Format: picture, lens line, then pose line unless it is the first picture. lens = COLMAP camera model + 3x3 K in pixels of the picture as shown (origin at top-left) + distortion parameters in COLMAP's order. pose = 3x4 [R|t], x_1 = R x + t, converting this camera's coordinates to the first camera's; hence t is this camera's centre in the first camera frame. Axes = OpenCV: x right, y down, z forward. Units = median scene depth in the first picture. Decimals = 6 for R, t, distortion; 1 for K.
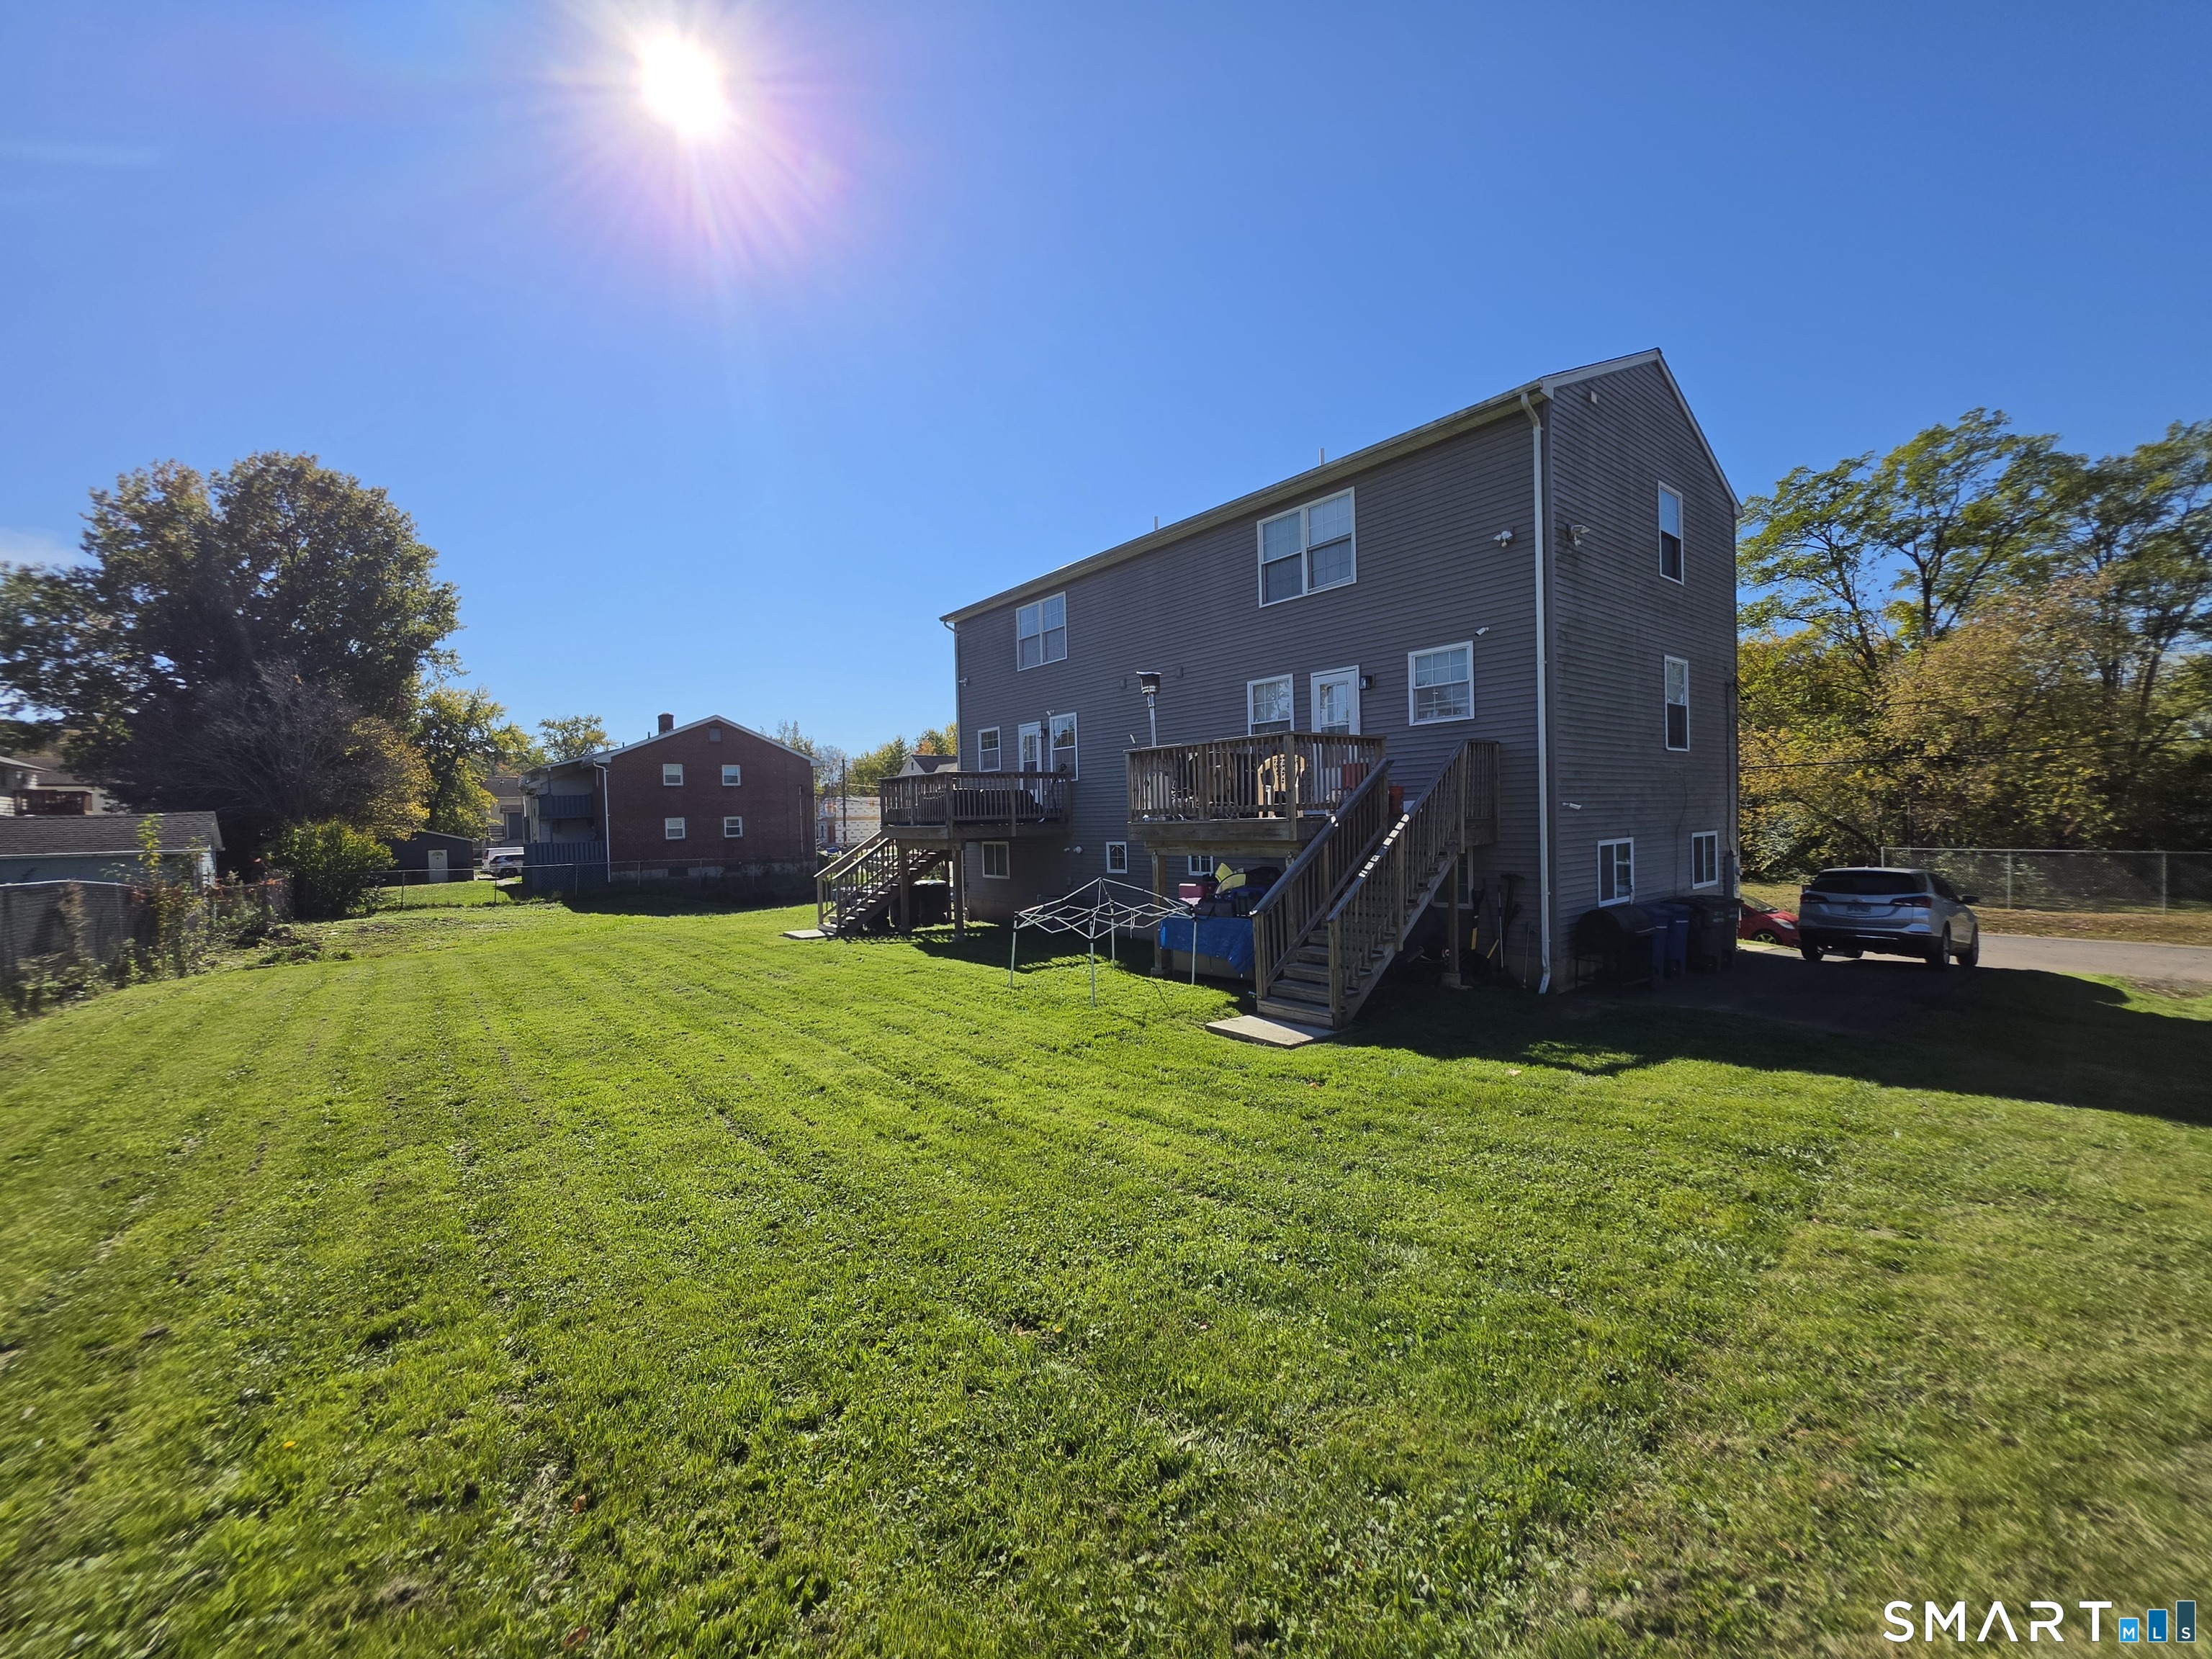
lens RADIAL K [[887.9, 0, 1120.8], [0, 887.9, 829.9], [0, 0, 1]] dist [0.000035, 0.000644]
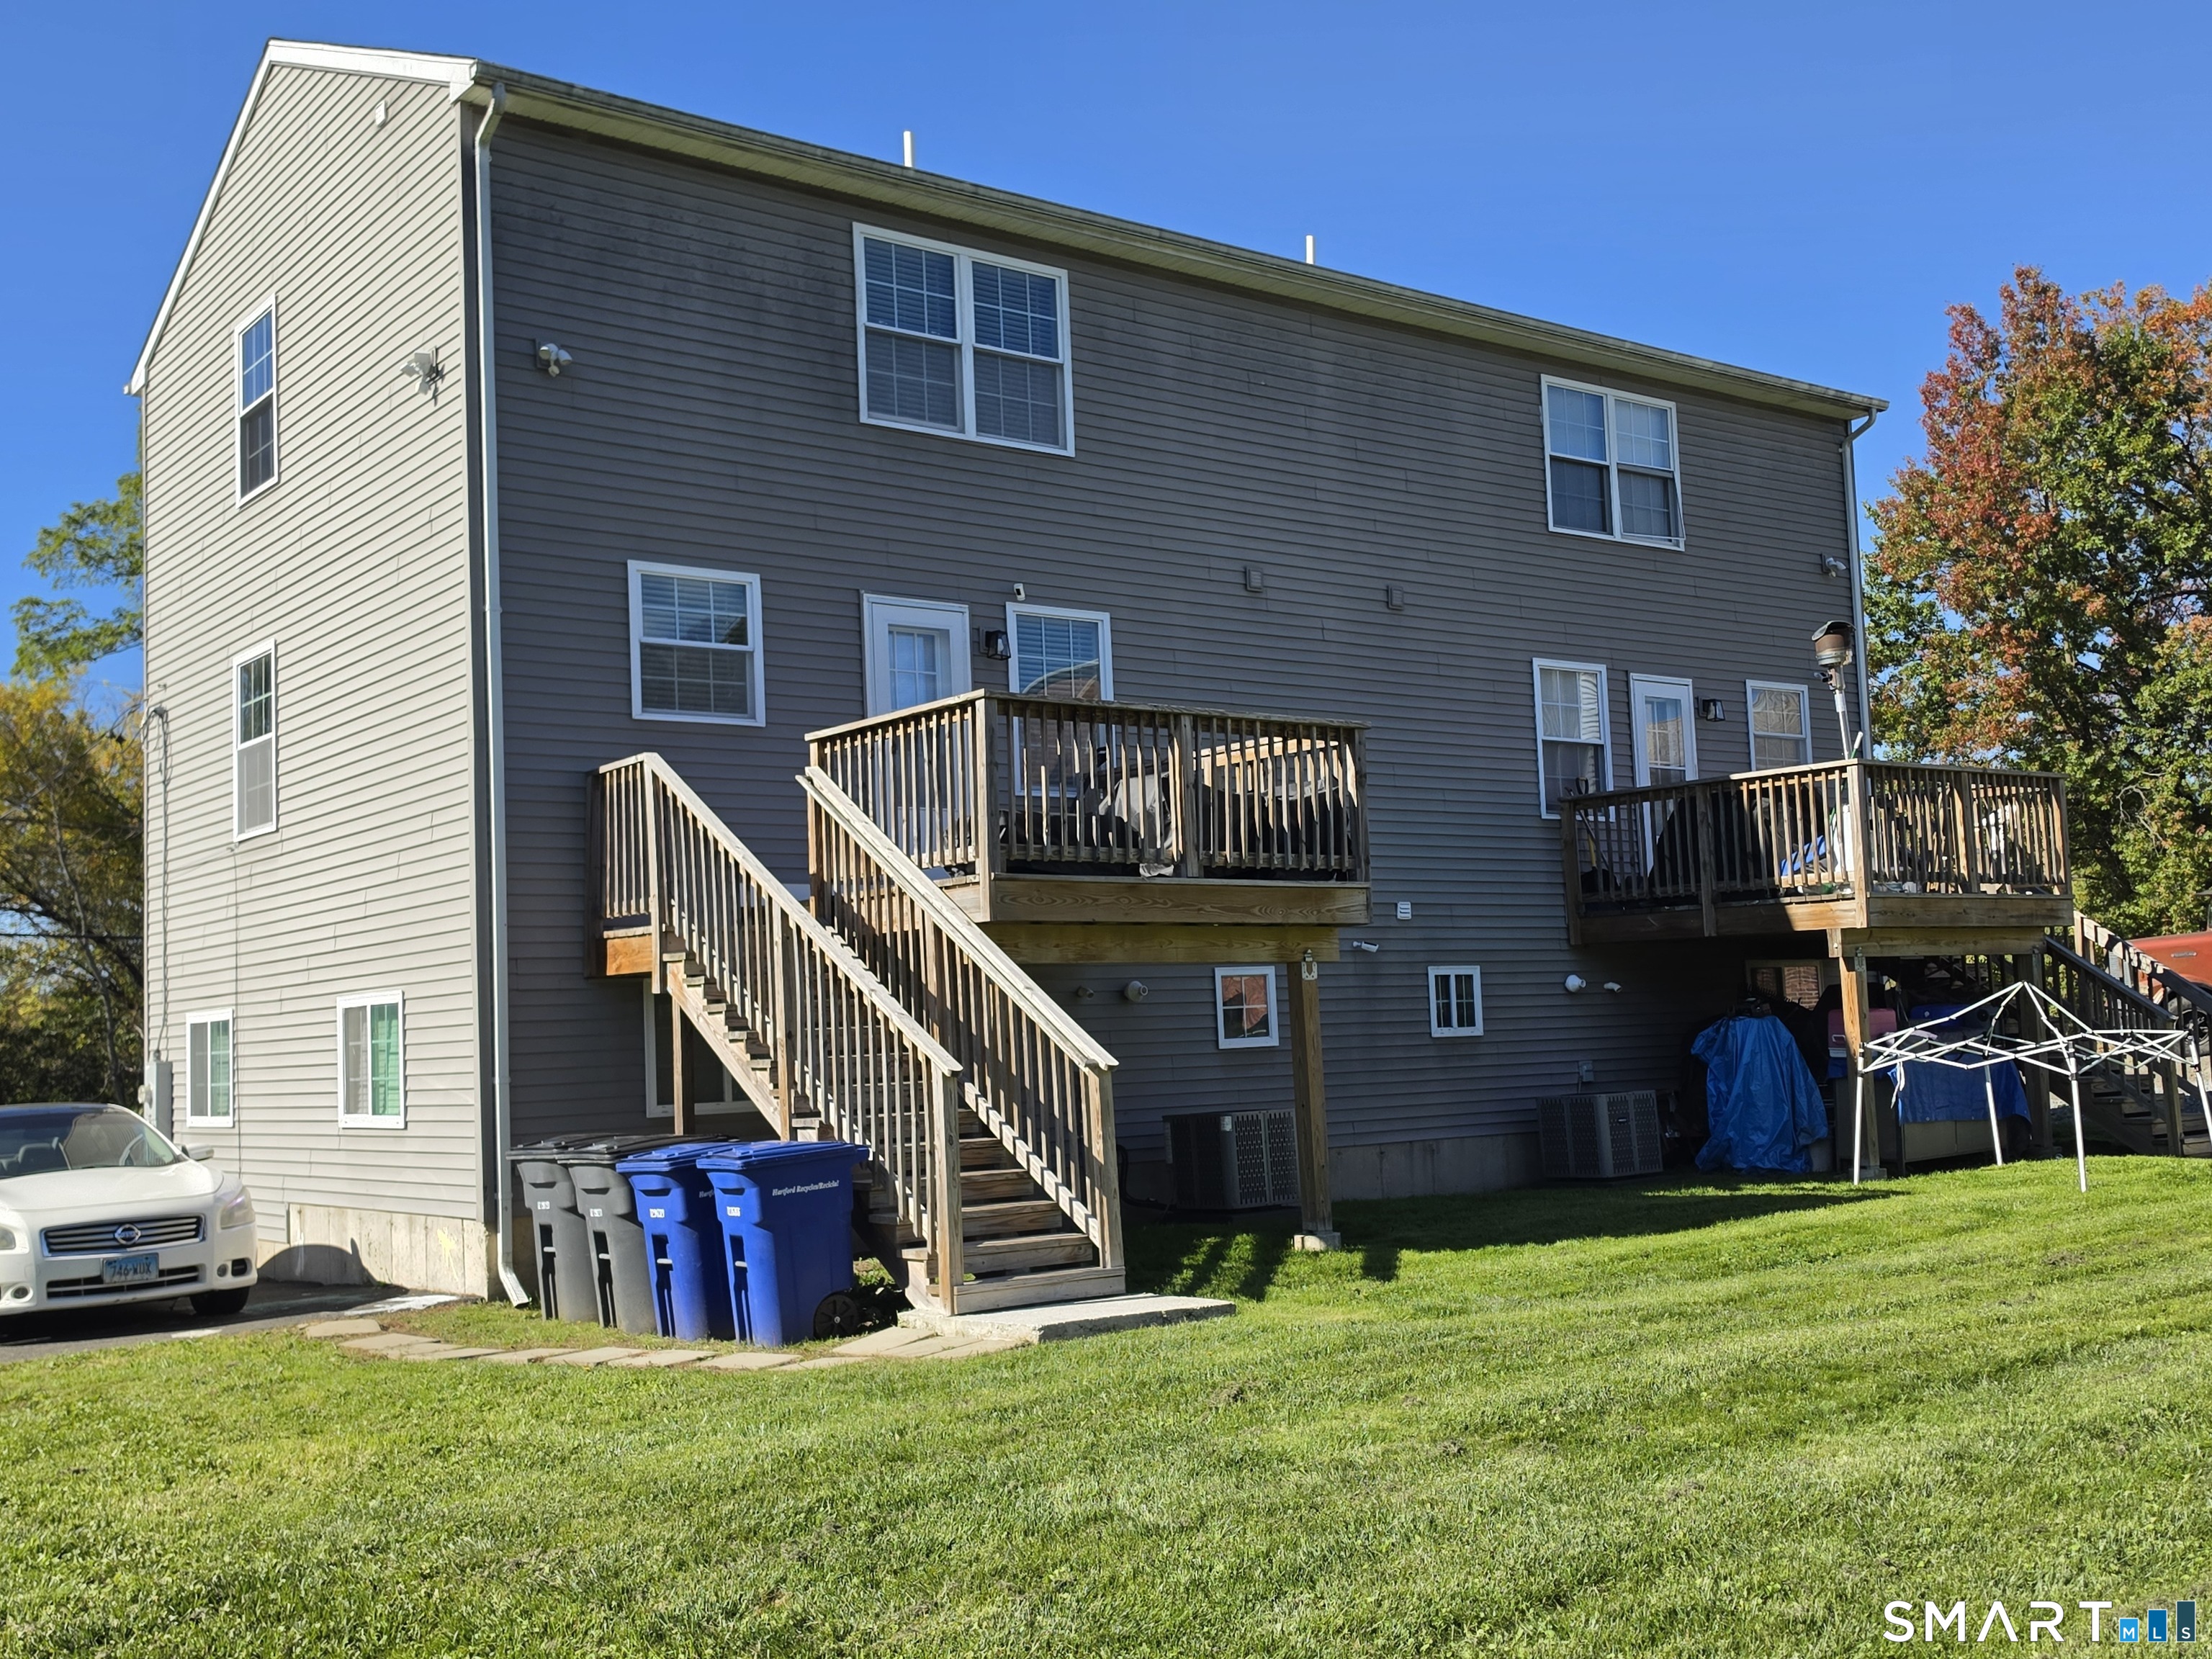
lens RADIAL K [[2219.1, 0, 1106.0], [0, 2219.1, 829.5], [0, 0, 1]] dist [0.098890, -0.019937]
pose [[0.040283, 0.115212, 0.992524, -1.194044], [0.054064, 0.991624, -0.117302, 0.078439], [-0.997725, 0.058385, 0.033717, 1.234291]]
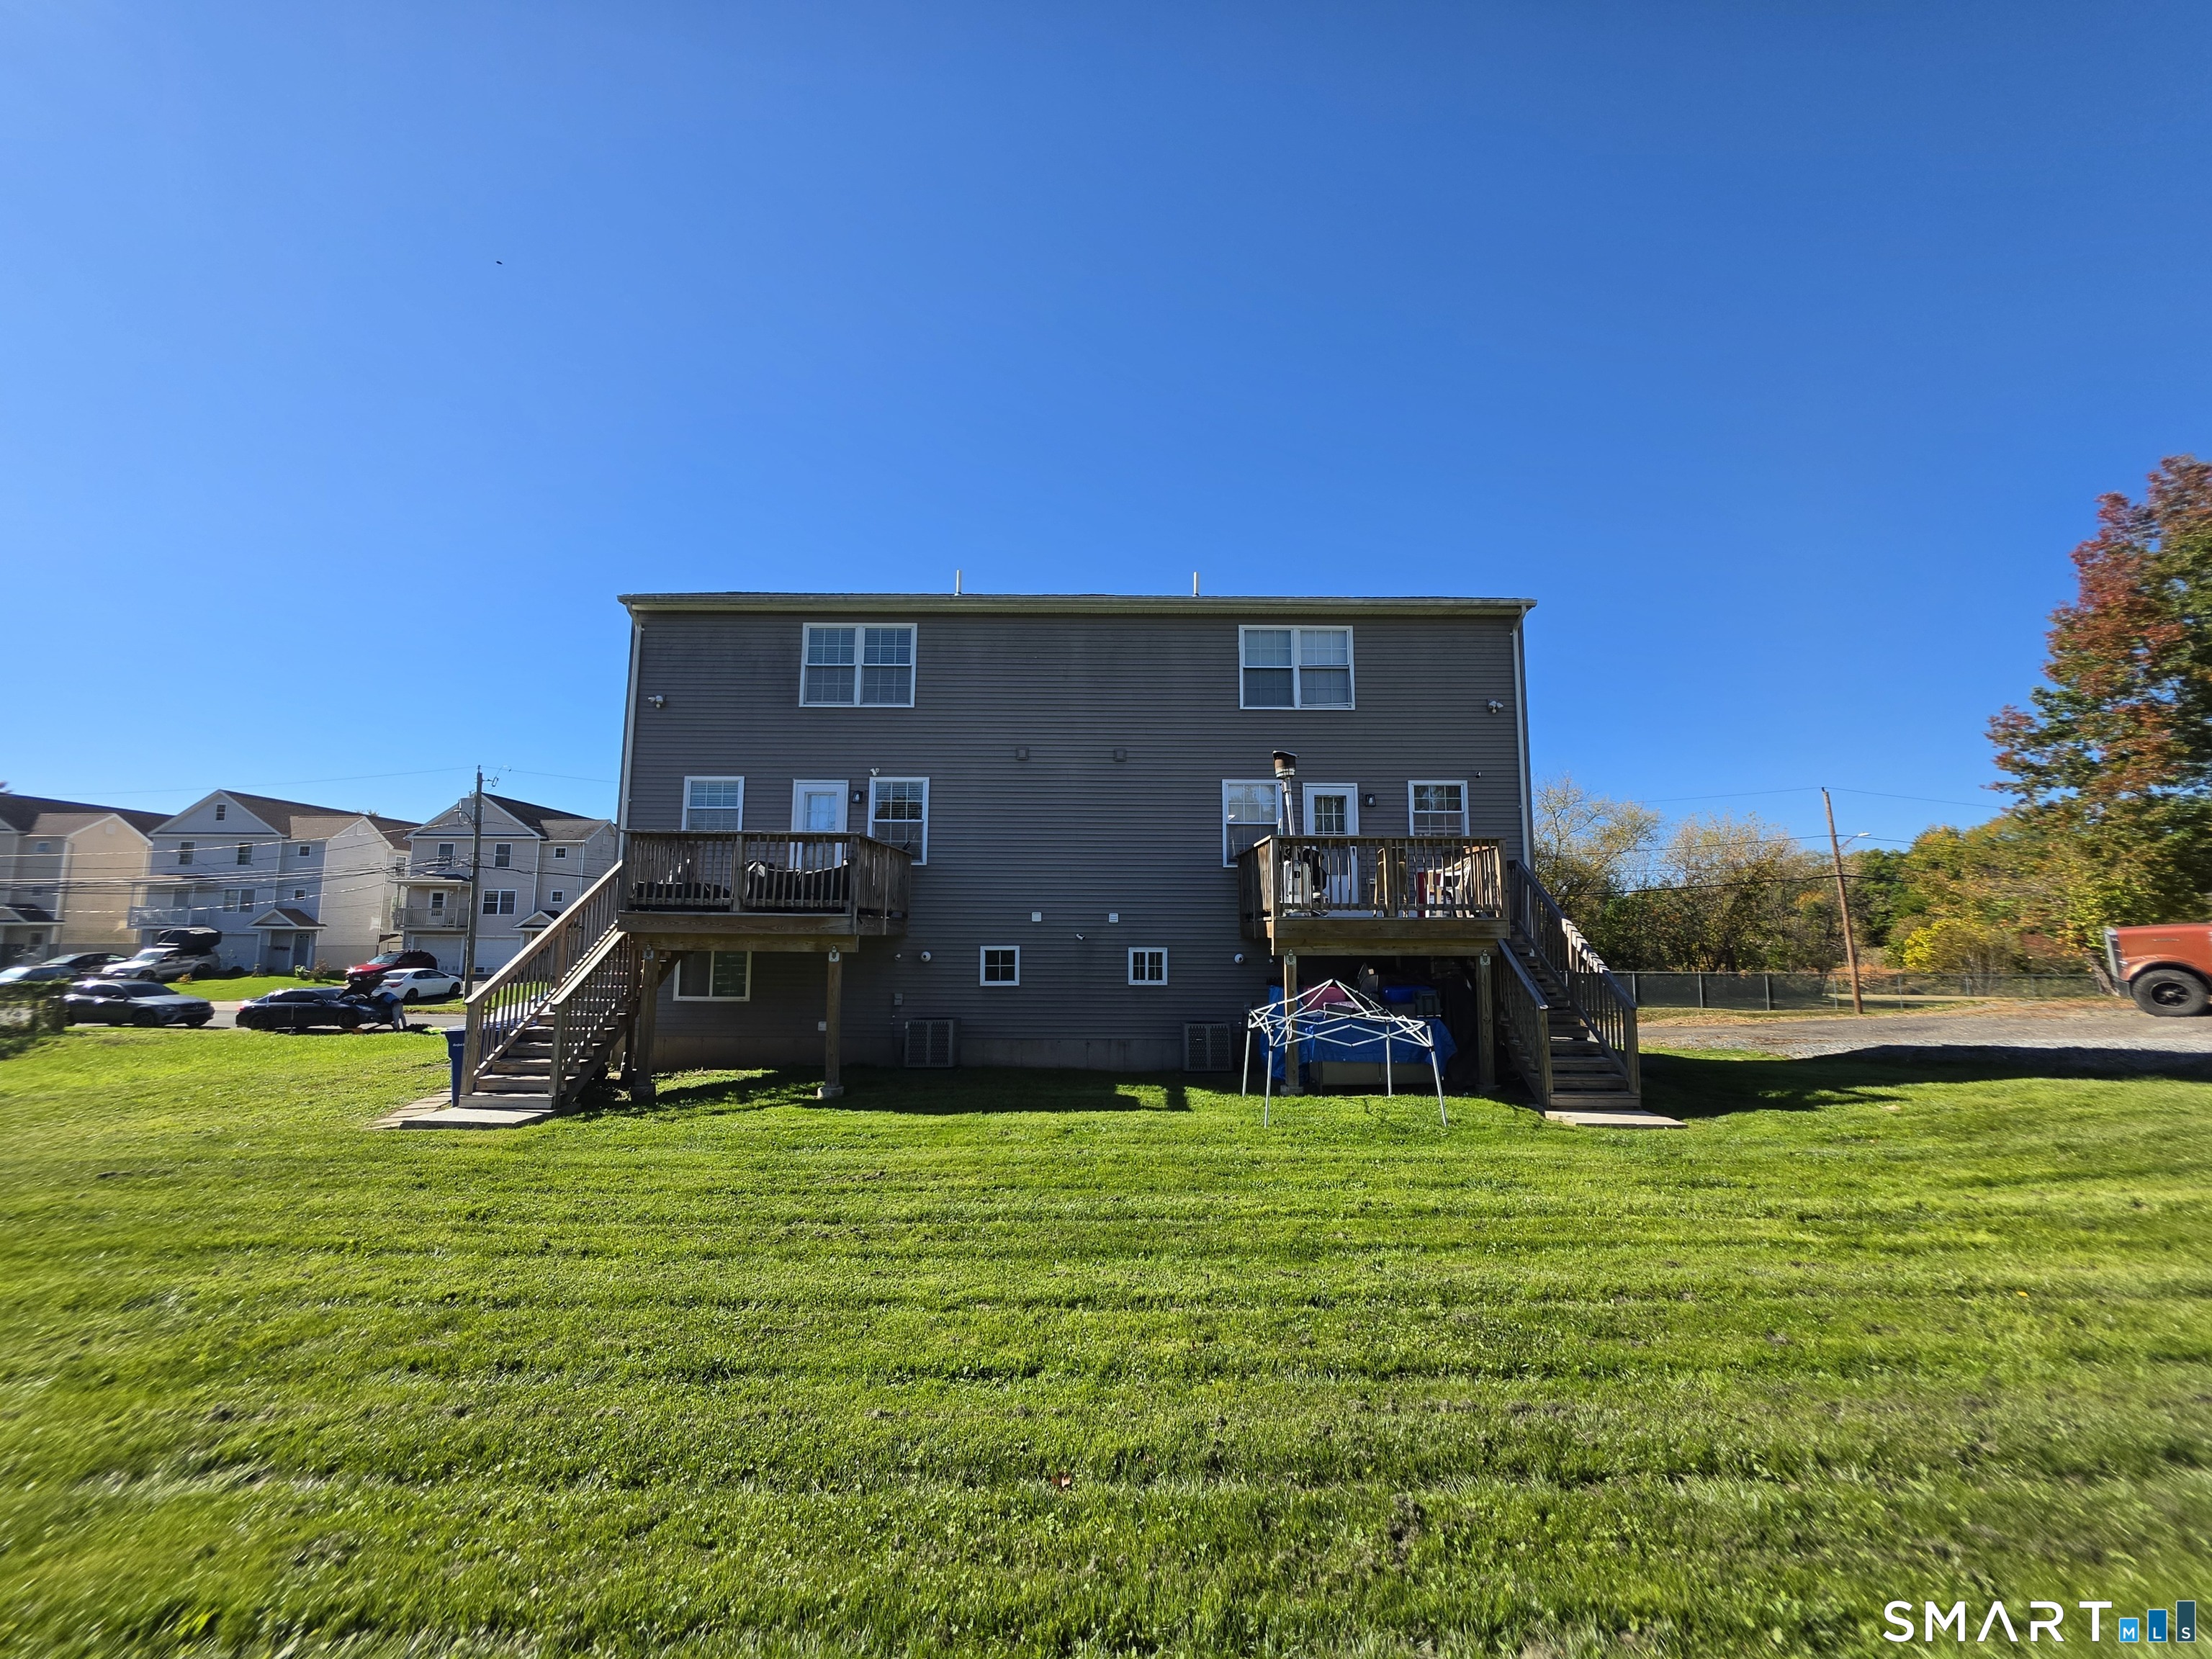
lens RADIAL K [[887.9, 0, 1120.8], [0, 887.9, 829.9], [0, 0, 1]] dist [0.000035, 0.000644]
pose [[0.638356, 0.121943, 0.760021, -0.672629], [-0.009153, 0.988504, -0.150915, 0.036400], [-0.769687, 0.089381, 0.632134, 0.484890]]
